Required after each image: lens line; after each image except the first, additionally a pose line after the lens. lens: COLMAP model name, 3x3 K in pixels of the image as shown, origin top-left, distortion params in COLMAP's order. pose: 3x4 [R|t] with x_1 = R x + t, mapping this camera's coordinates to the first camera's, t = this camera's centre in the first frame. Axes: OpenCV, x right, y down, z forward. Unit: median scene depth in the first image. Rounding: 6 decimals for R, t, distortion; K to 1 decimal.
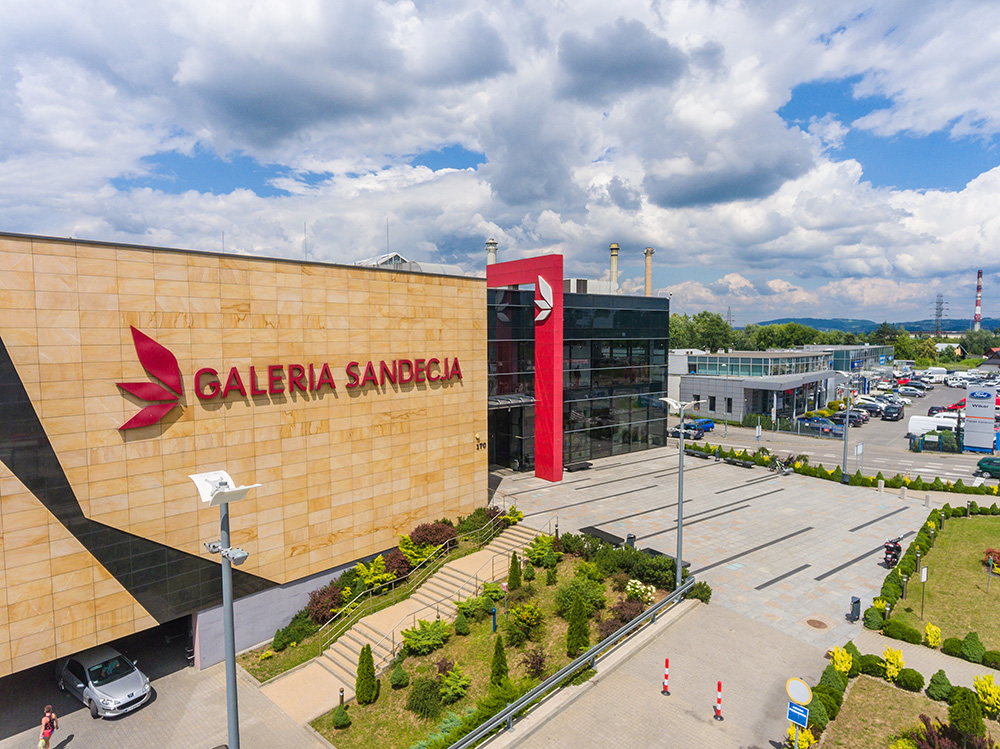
lens RADIAL K [[587.9, 0, 495.1], [0, 587.9, 374.3], [0, 0, 1]] dist [-0.005000, 0.004967]
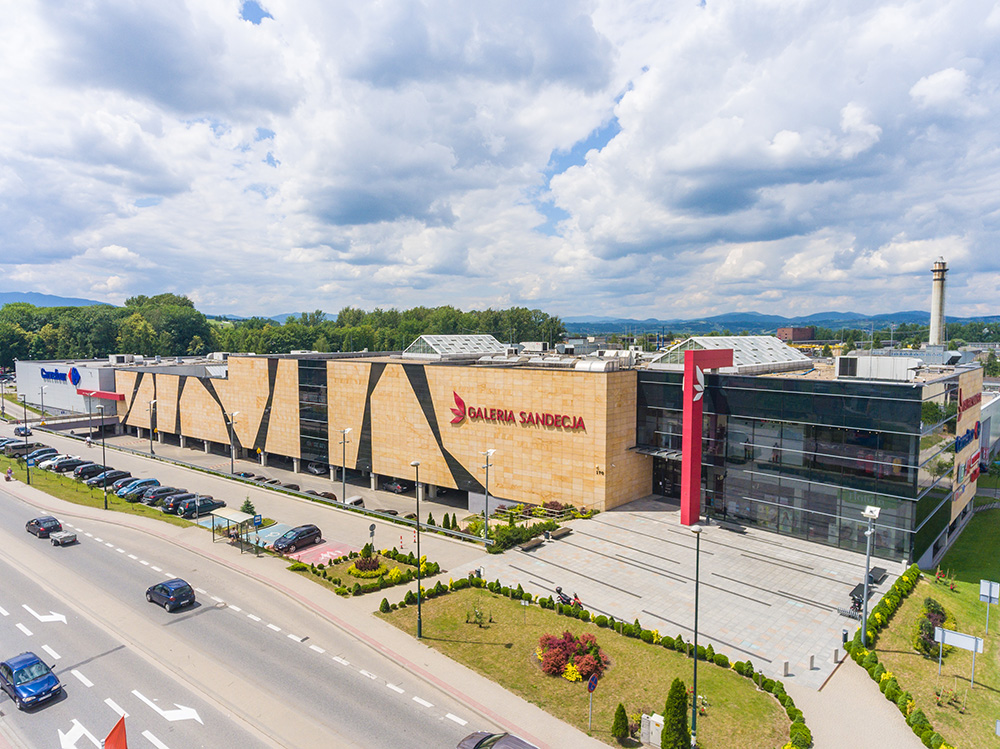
lens RADIAL K [[587.9, 0, 495.1], [0, 587.9, 374.3], [0, 0, 1]] dist [-0.005000, 0.004967]
pose [[0.140548, 0.075860, -0.987163, 1.919816], [-0.069597, 0.995351, 0.066581, -0.301009], [0.987625, 0.059346, 0.145175, 0.572566]]
